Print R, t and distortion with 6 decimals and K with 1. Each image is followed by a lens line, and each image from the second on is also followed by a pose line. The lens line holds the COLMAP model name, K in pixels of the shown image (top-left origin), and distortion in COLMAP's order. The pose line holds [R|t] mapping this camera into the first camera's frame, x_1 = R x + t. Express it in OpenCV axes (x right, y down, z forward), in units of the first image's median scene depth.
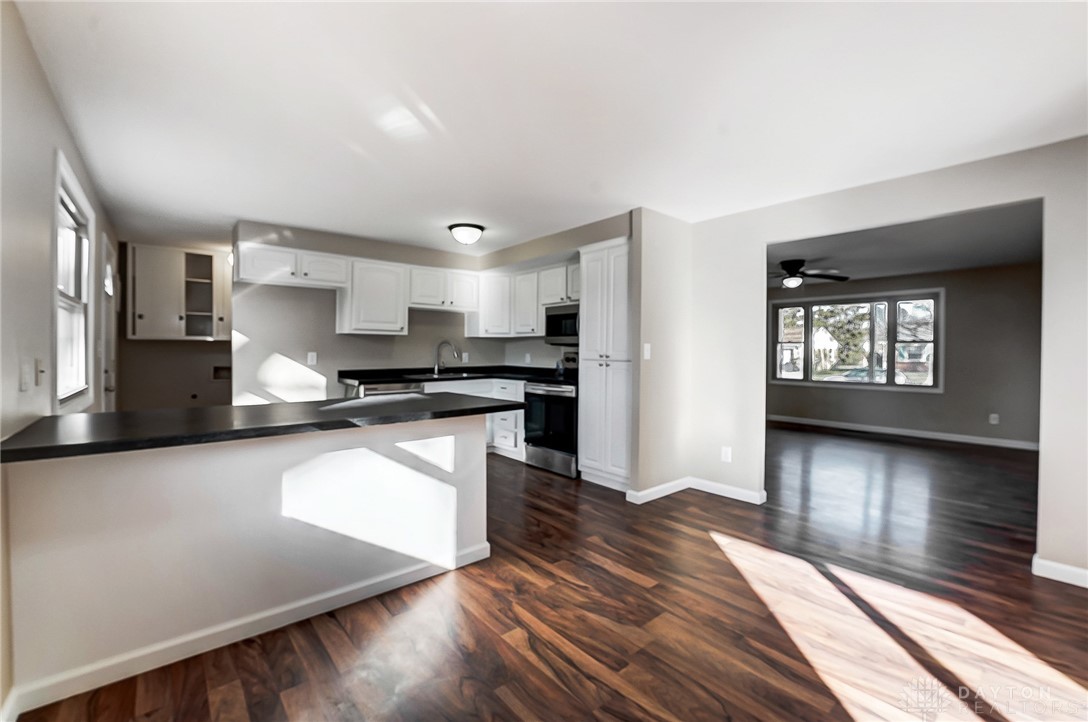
lens RADIAL K [[446.4, 0, 552.7], [0, 446.4, 362.0], [0, 0, 1]] dist [-0.028659, 0.002085]
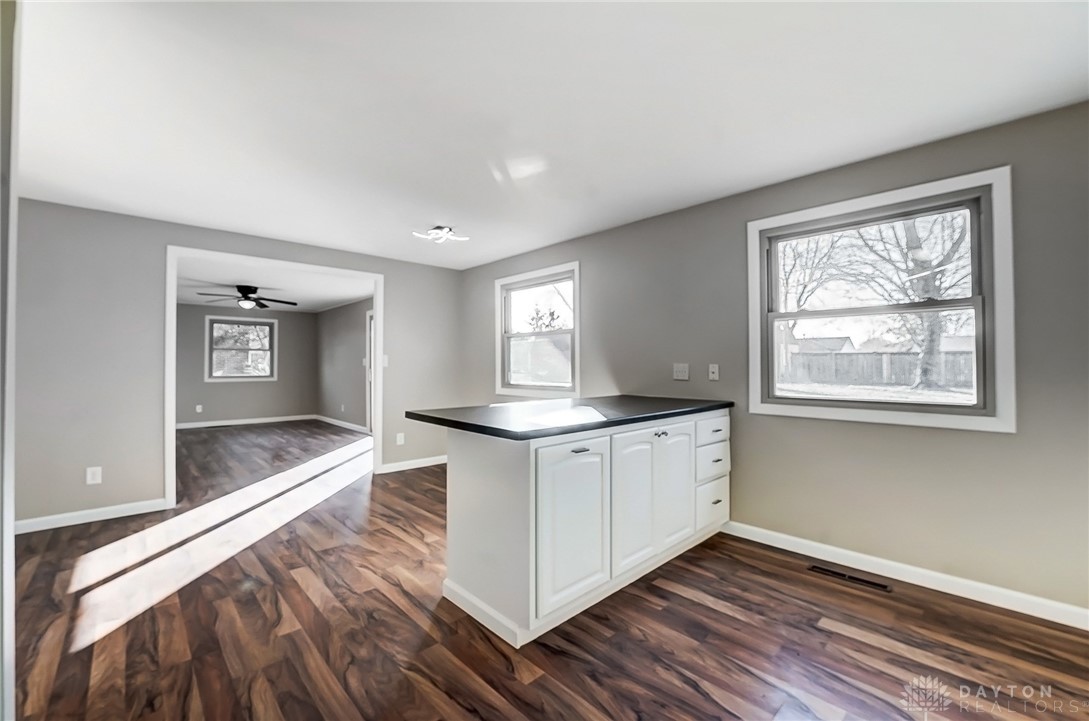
lens RADIAL K [[446.8, 0, 547.4], [0, 446.8, 360.2], [0, 0, 1]] dist [-0.028659, 0.002085]
pose [[-0.999078, -0.005254, -0.042619, -0.300567], [-0.005933, 0.999857, 0.015816, -0.034944], [0.042530, 0.016054, -0.998966, 1.828265]]
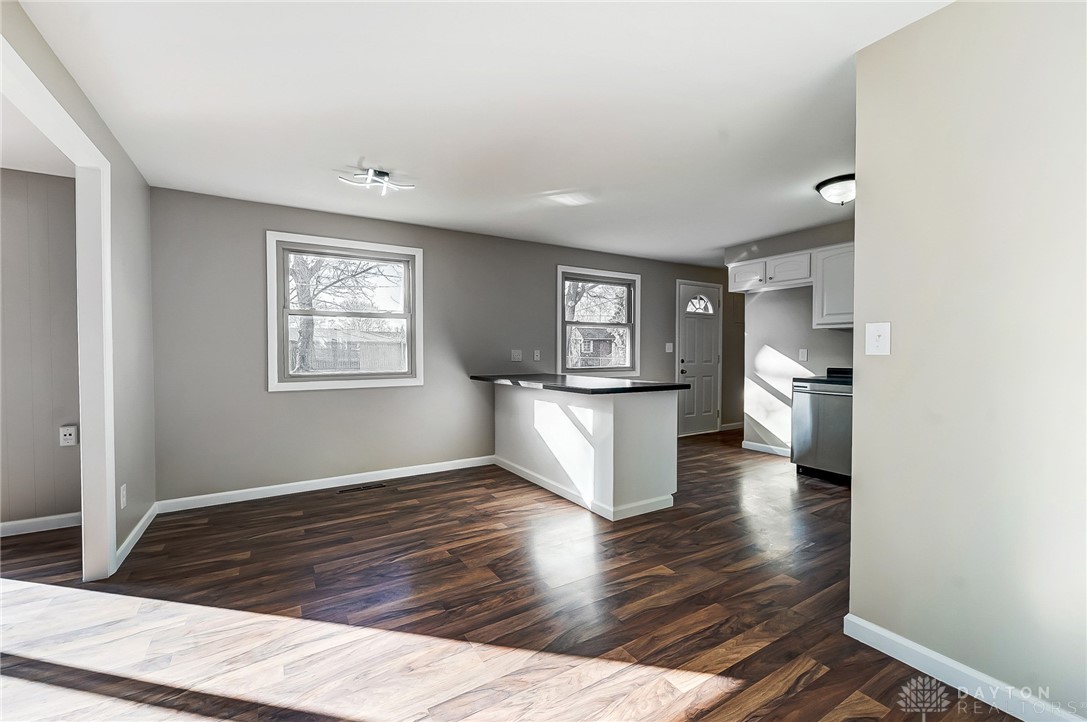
lens RADIAL K [[446.0, 0, 533.1], [0, 446.0, 364.7], [0, 0, 1]] dist [-0.028659, 0.002085]
pose [[-0.178436, 0.024572, -0.983645, 1.007548], [-0.021422, 0.999354, 0.028851, -0.001727], [0.983718, 0.026219, -0.177795, 0.971163]]
